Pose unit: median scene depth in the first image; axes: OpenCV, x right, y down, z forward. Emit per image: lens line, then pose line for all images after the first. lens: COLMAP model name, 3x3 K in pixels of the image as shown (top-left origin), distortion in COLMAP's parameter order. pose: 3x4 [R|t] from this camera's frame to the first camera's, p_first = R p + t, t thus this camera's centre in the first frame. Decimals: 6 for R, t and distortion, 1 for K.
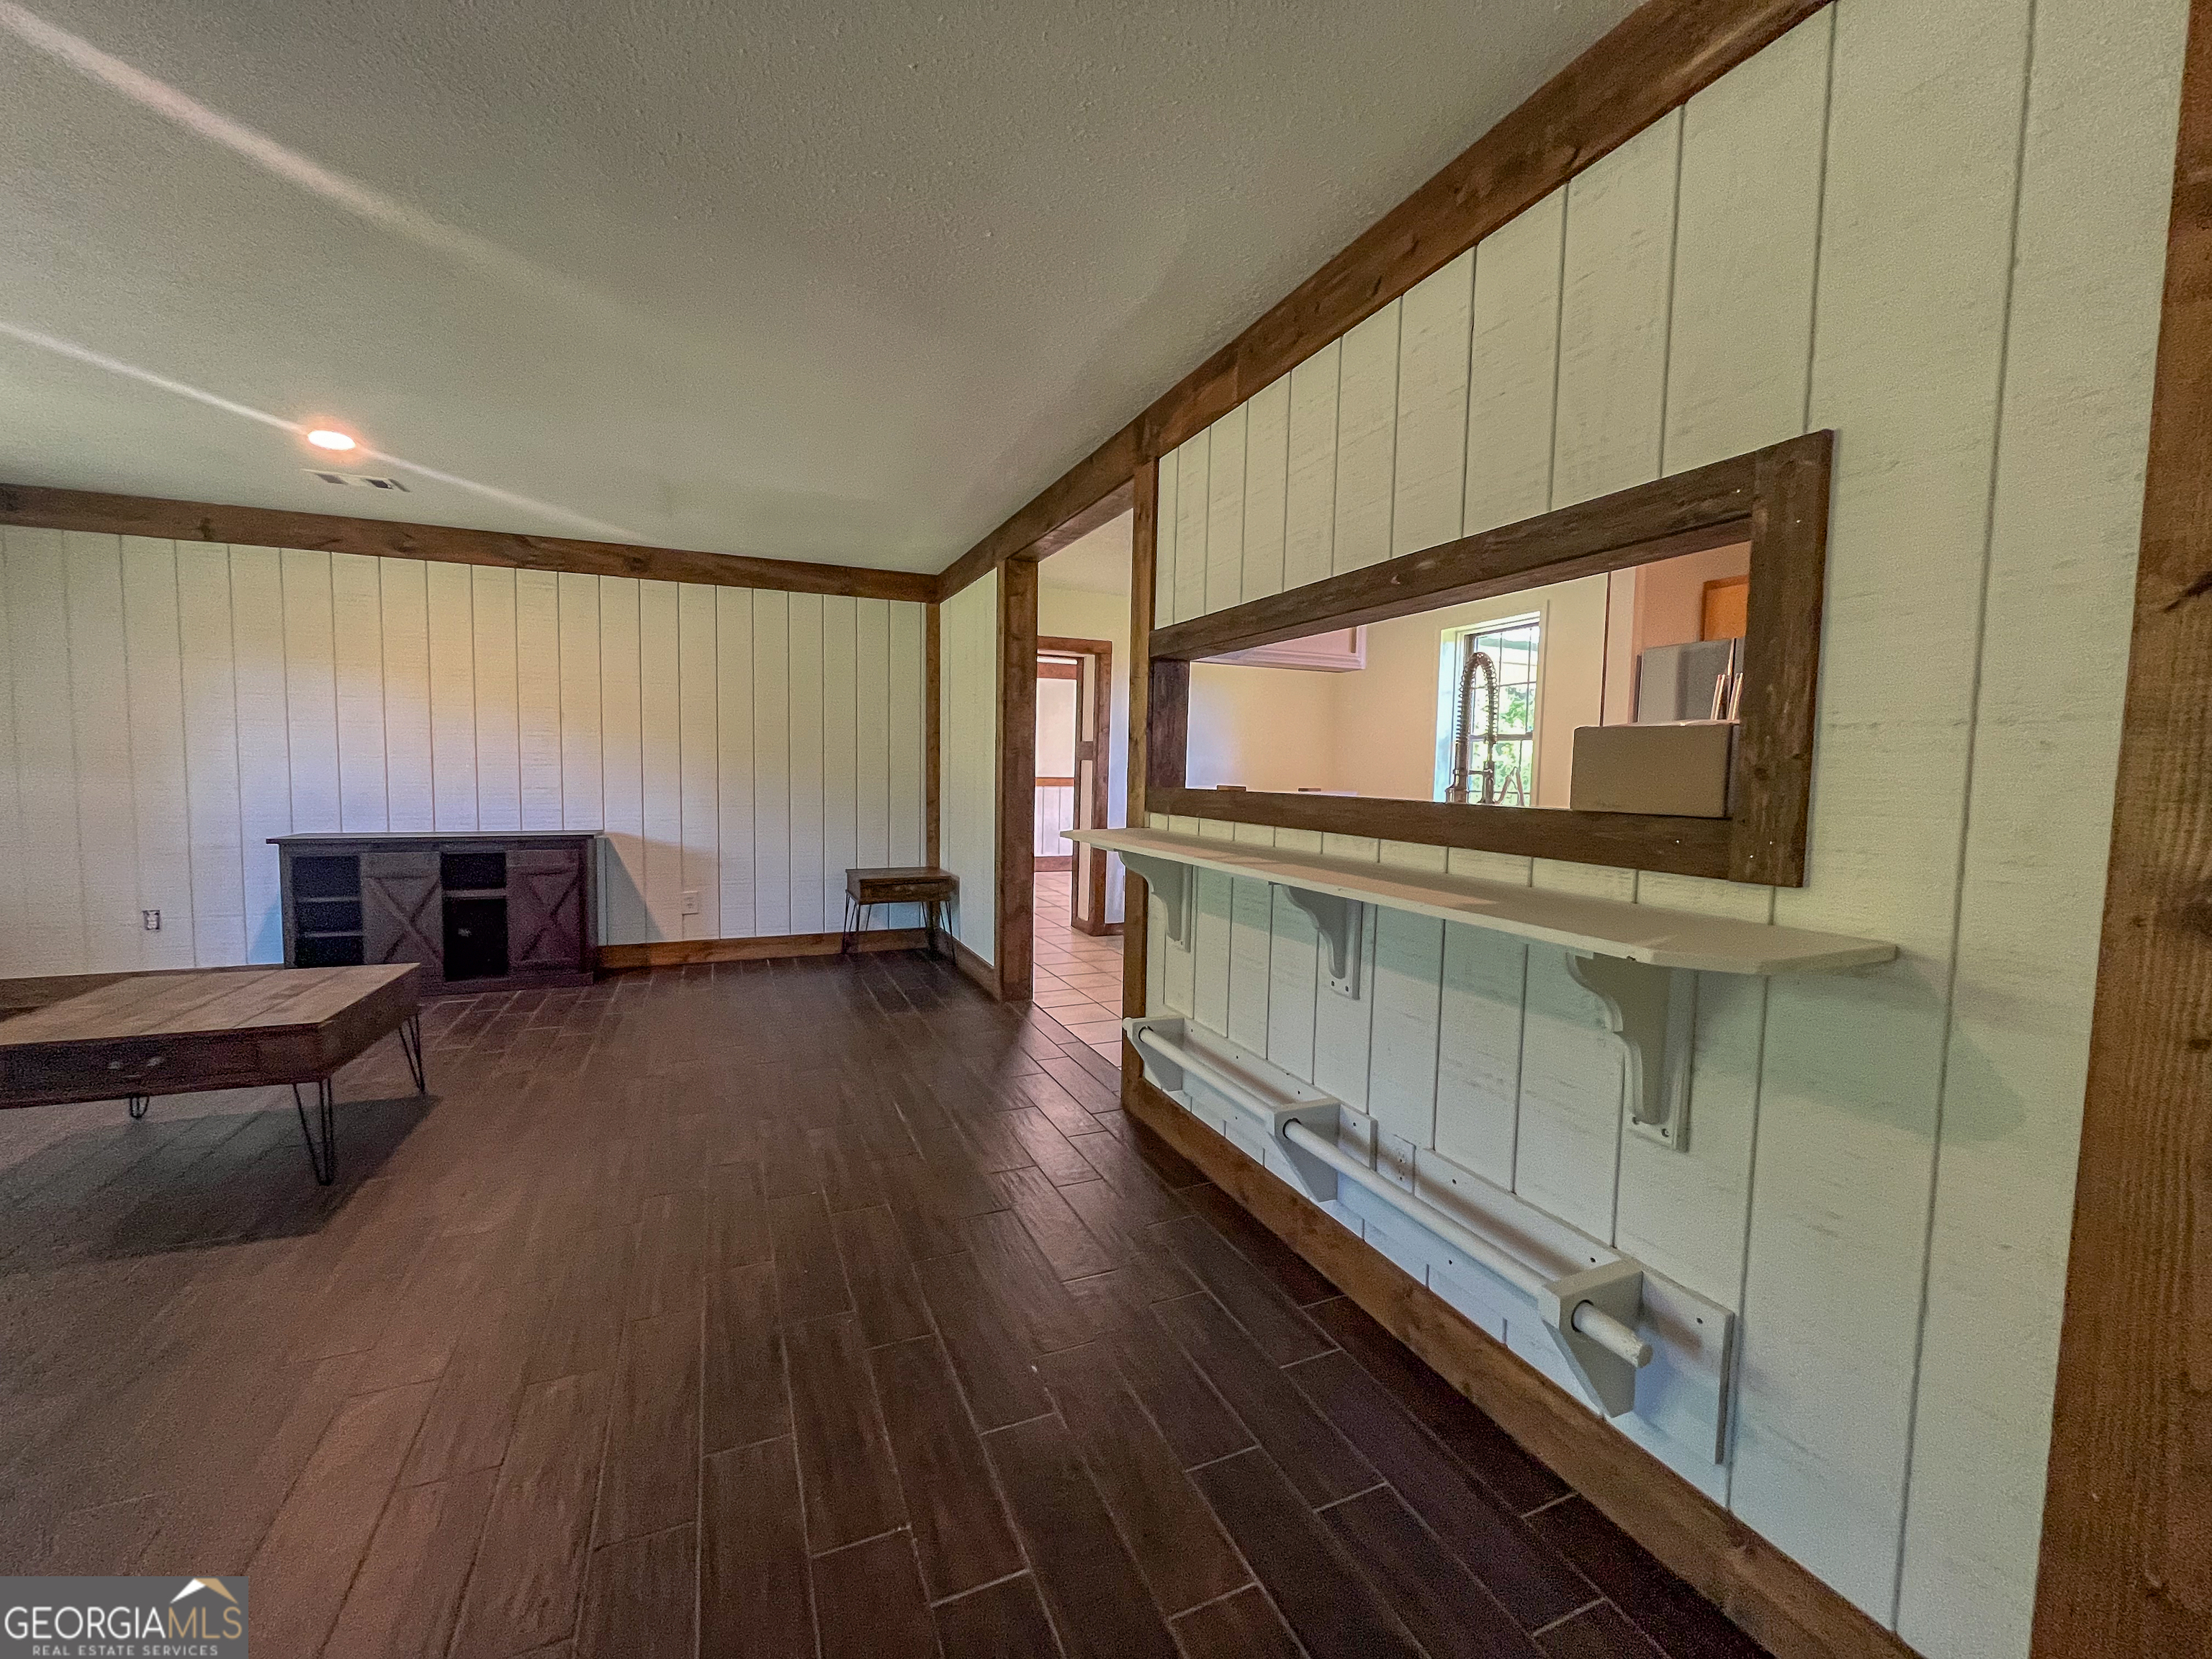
lens RADIAL K [[888.7, 0, 1101.0], [0, 888.7, 825.1], [0, 0, 1]] dist [0.000030, 0.000307]
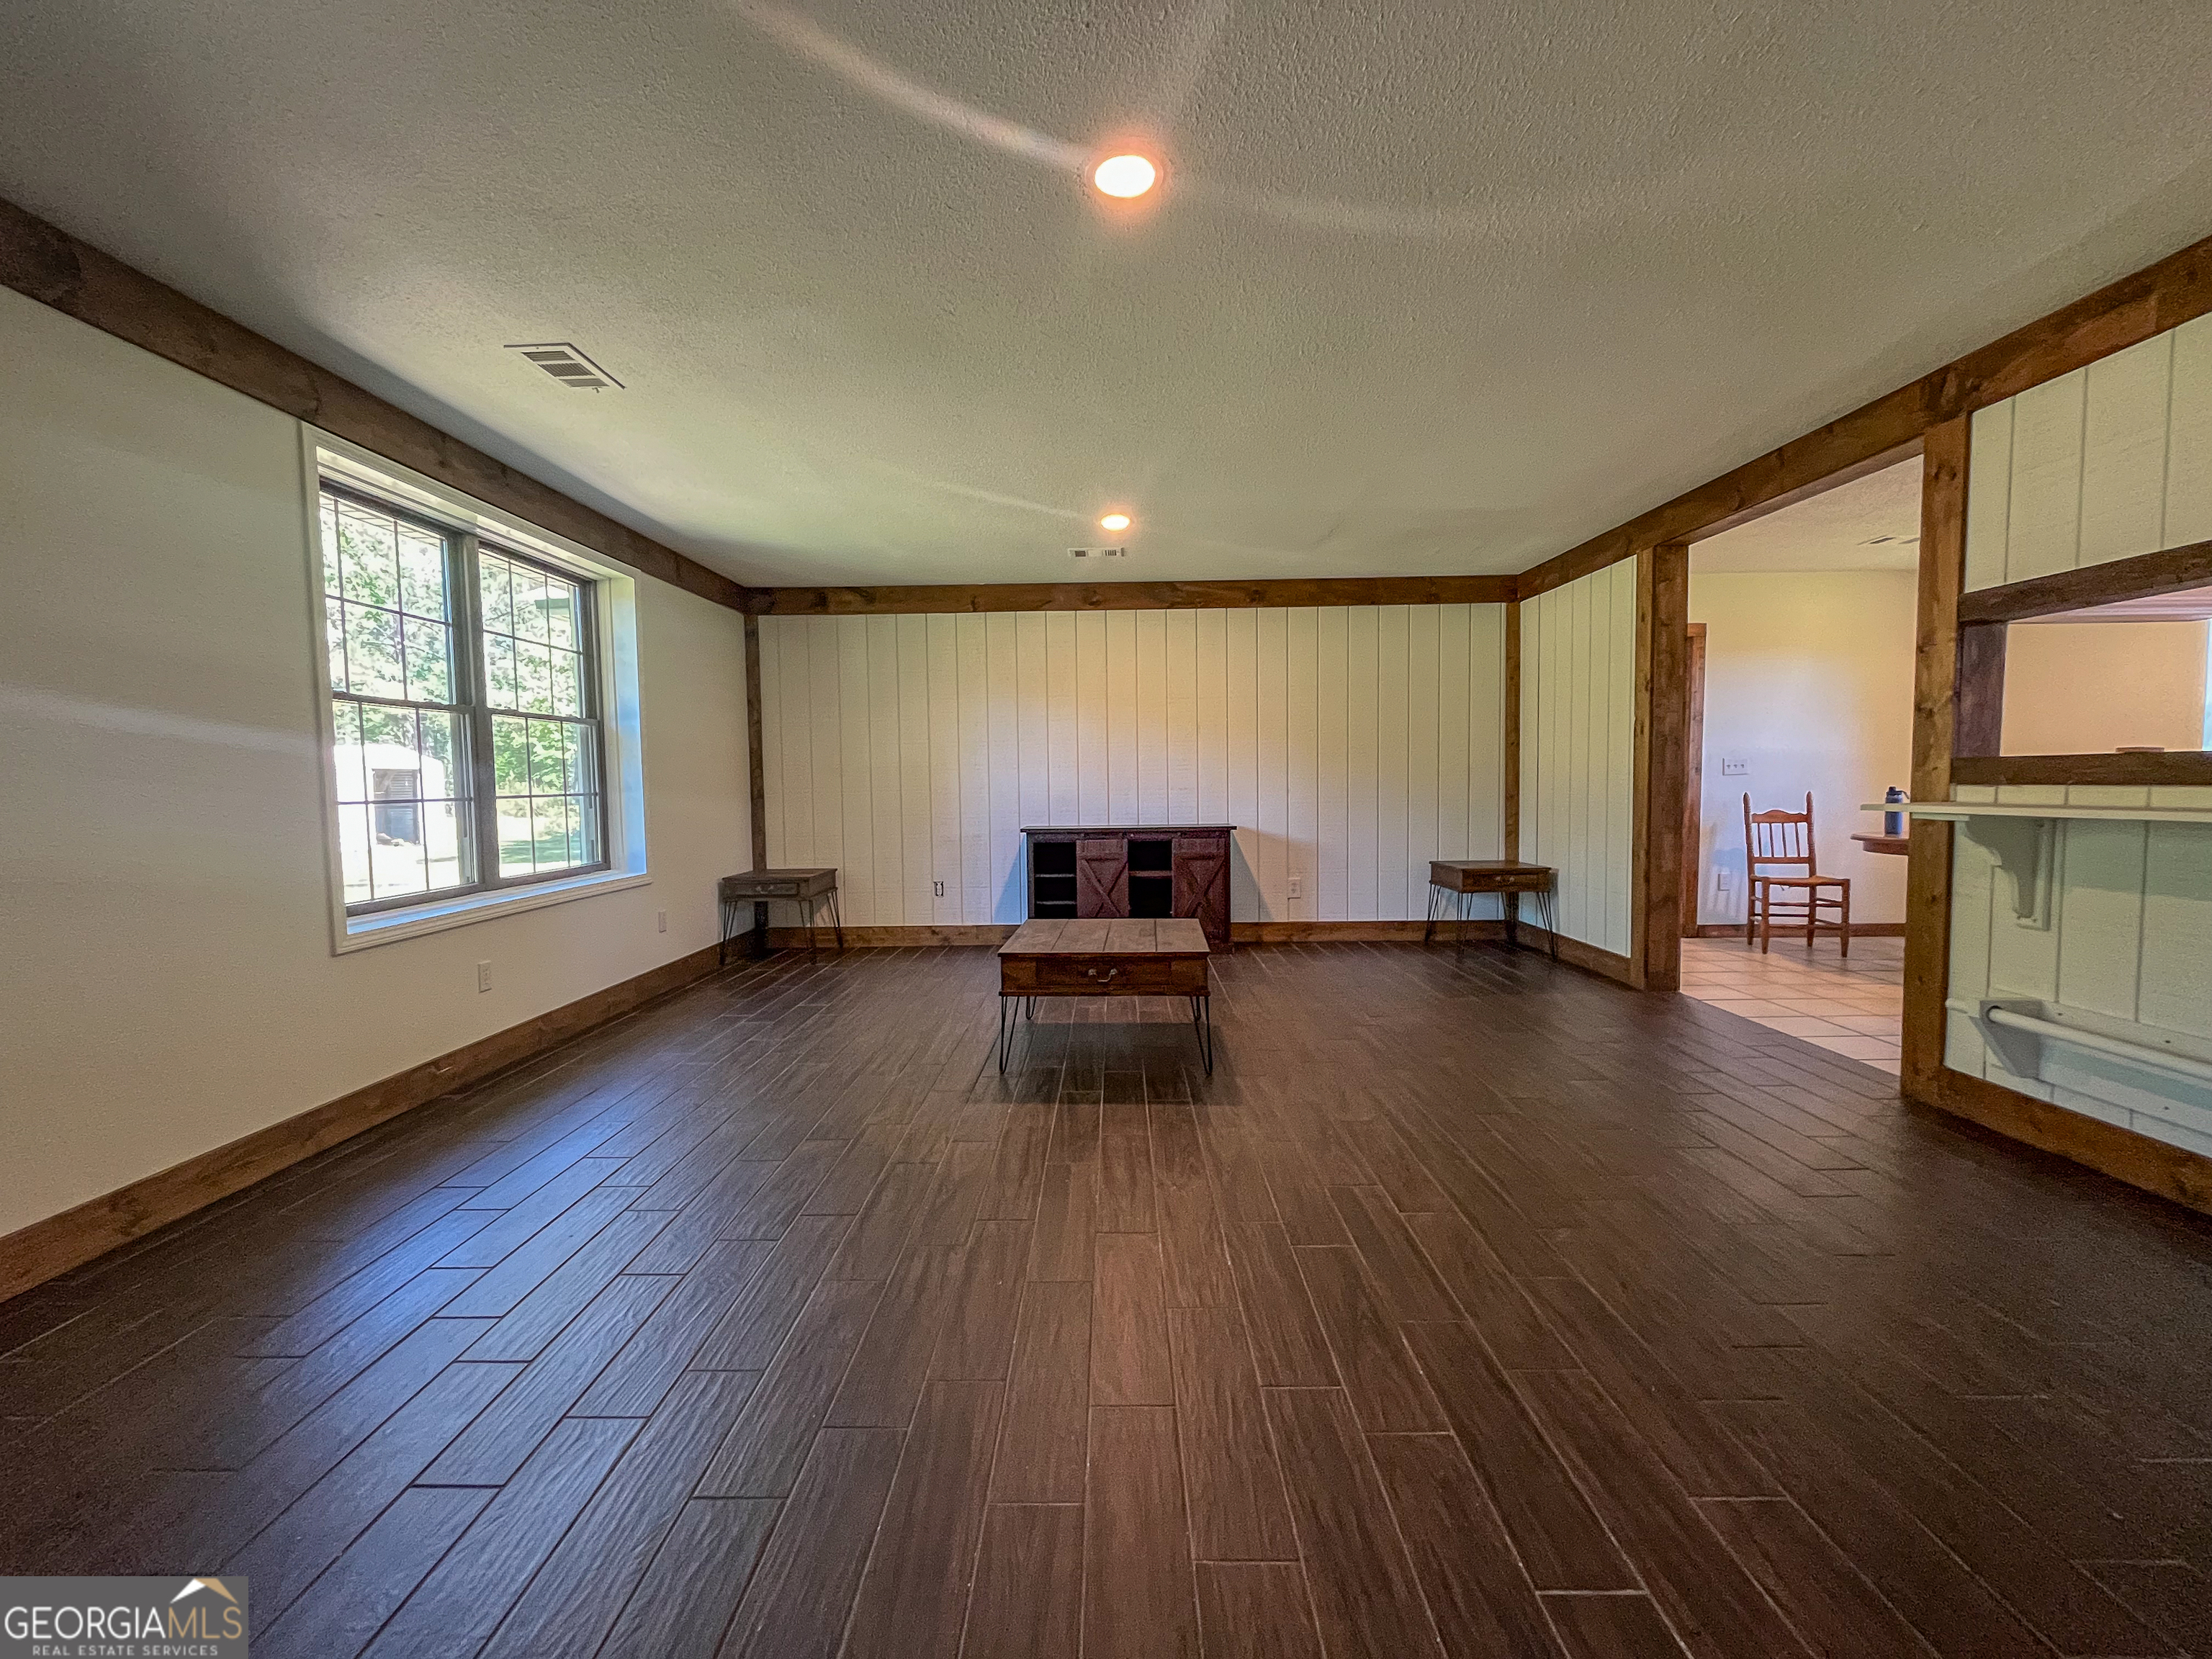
lens RADIAL K [[888.7, 0, 1101.0], [0, 888.7, 825.1], [0, 0, 1]] dist [0.000030, 0.000307]
pose [[0.912310, -0.006878, -0.409442, -0.260225], [0.000917, 0.999891, -0.014753, 0.027471], [0.409498, 0.013084, 0.912217, -0.158864]]
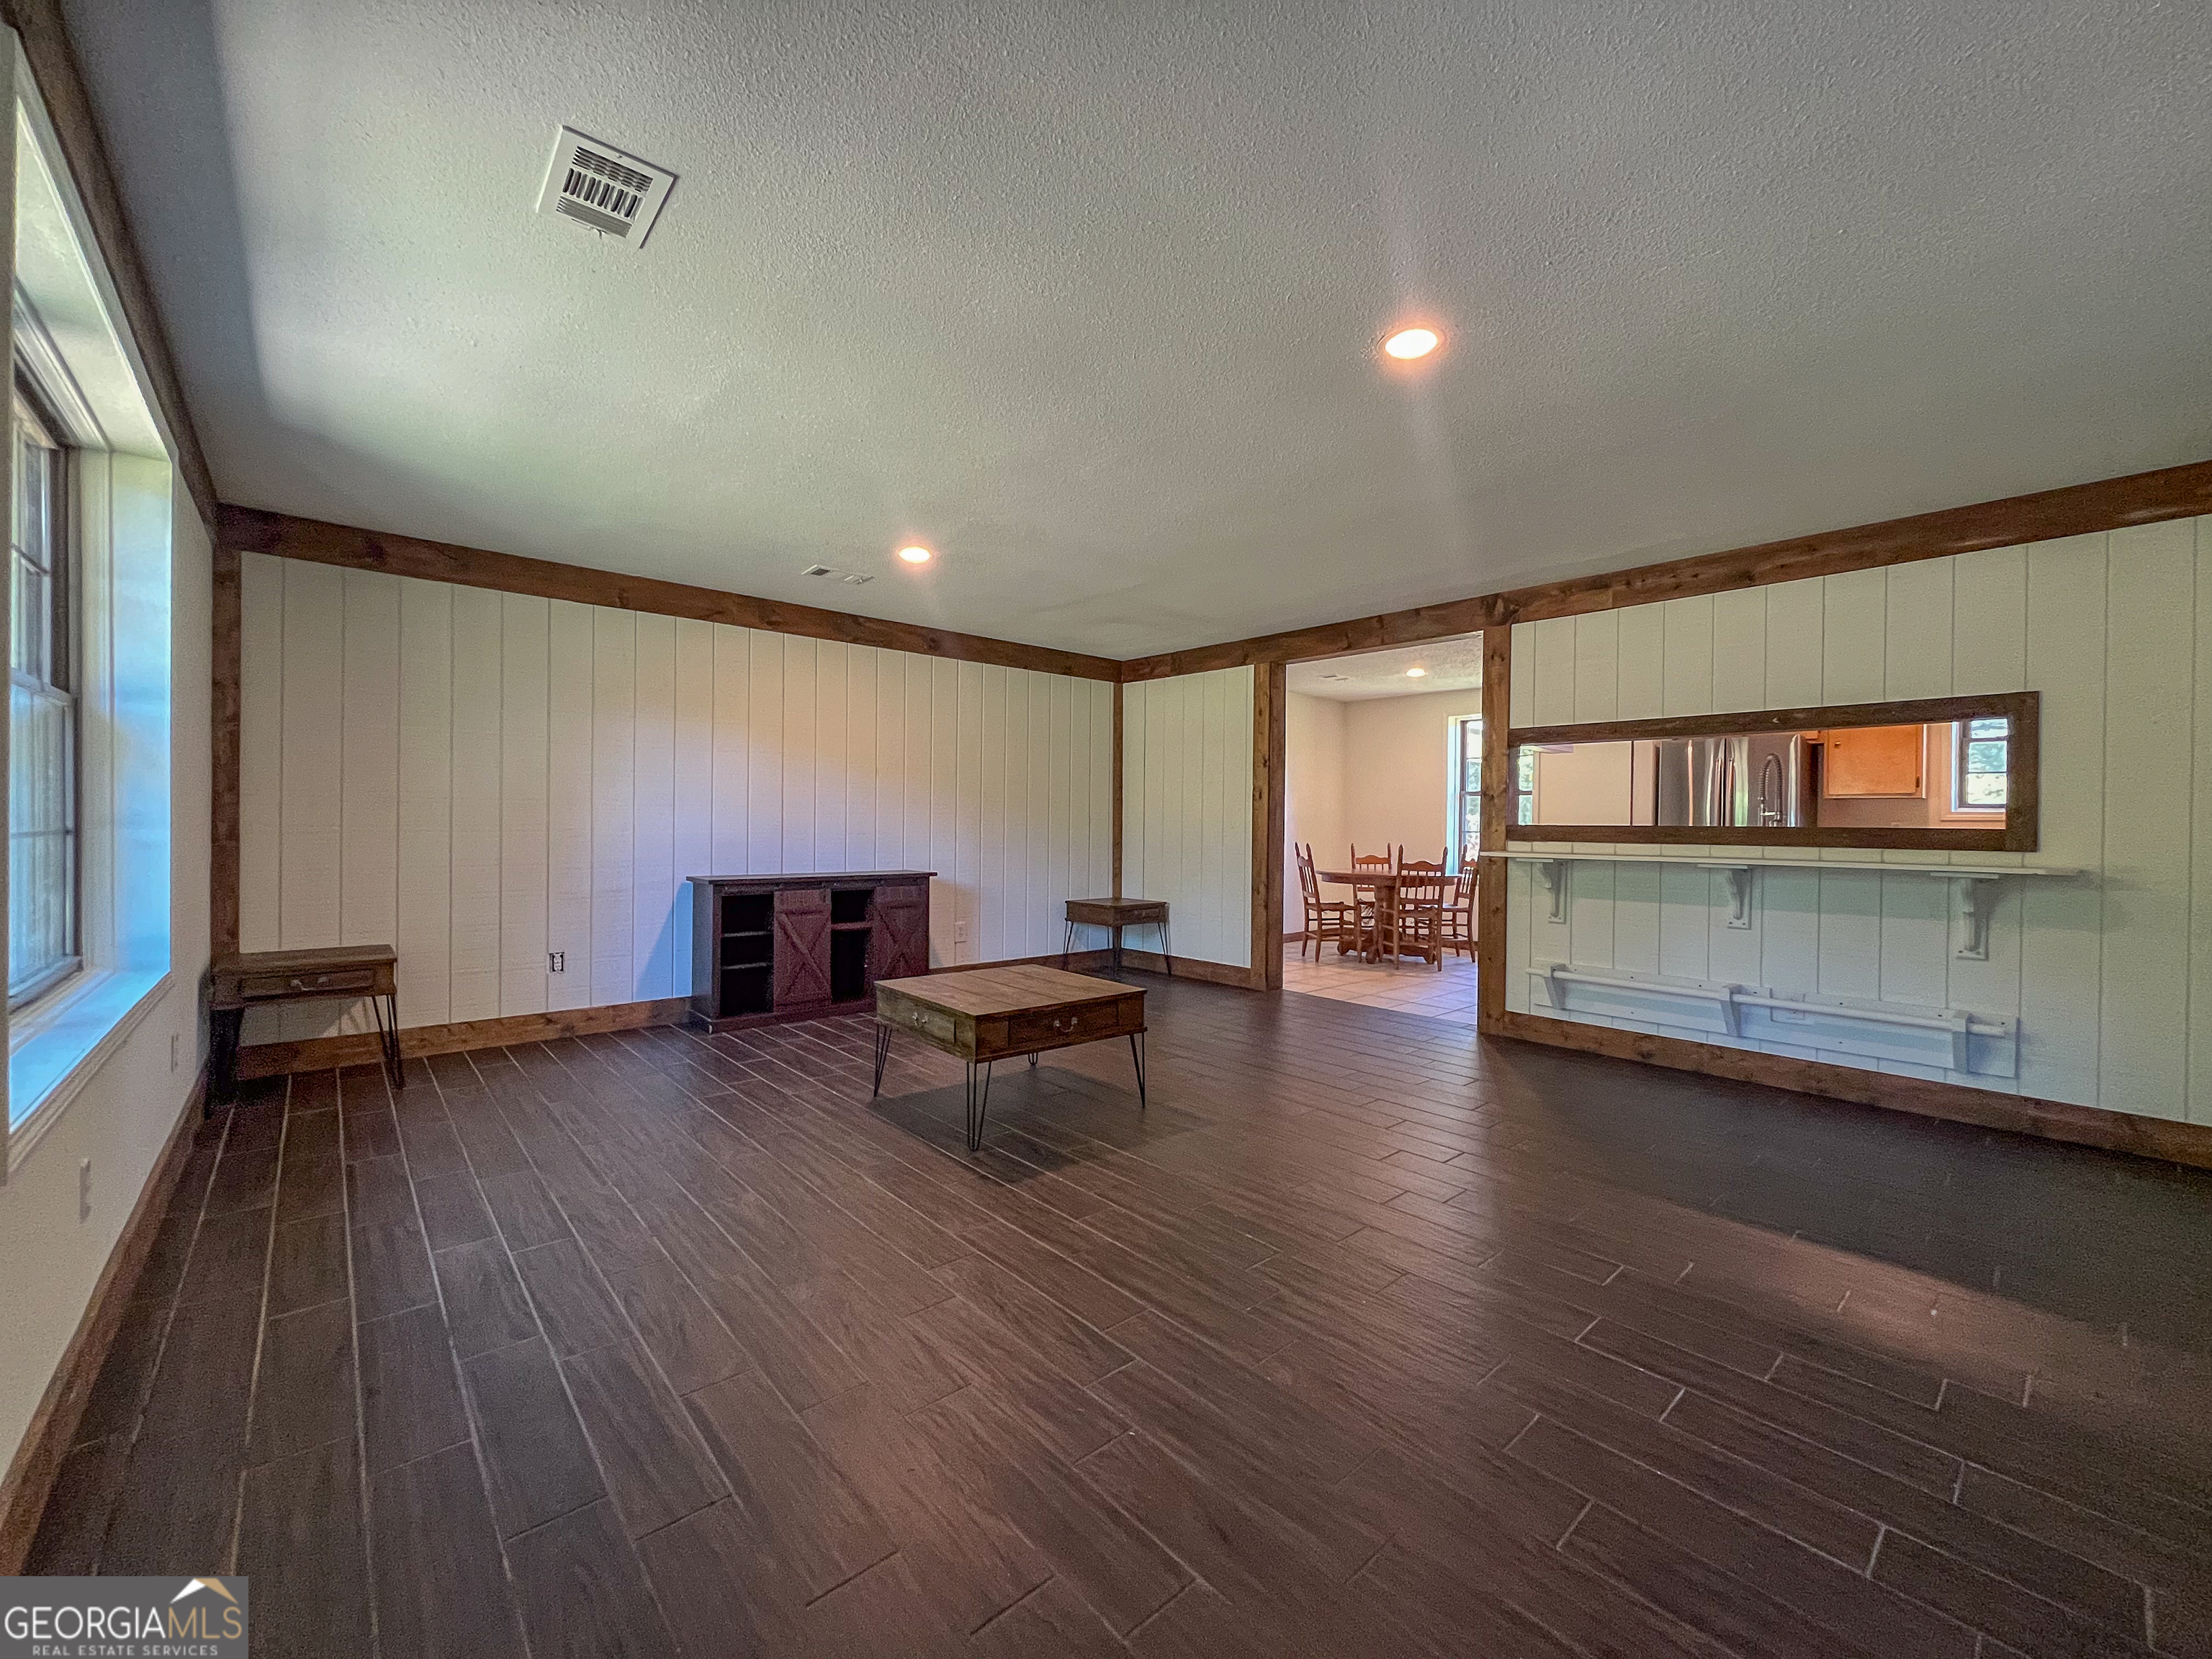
lens RADIAL K [[888.7, 0, 1101.0], [0, 888.7, 825.1], [0, 0, 1]] dist [0.000030, 0.000307]
pose [[0.950269, -0.005629, 0.311379, -0.758416], [0.023694, 0.998246, -0.054263, 0.017761], [-0.310527, 0.058942, 0.948735, -0.192440]]
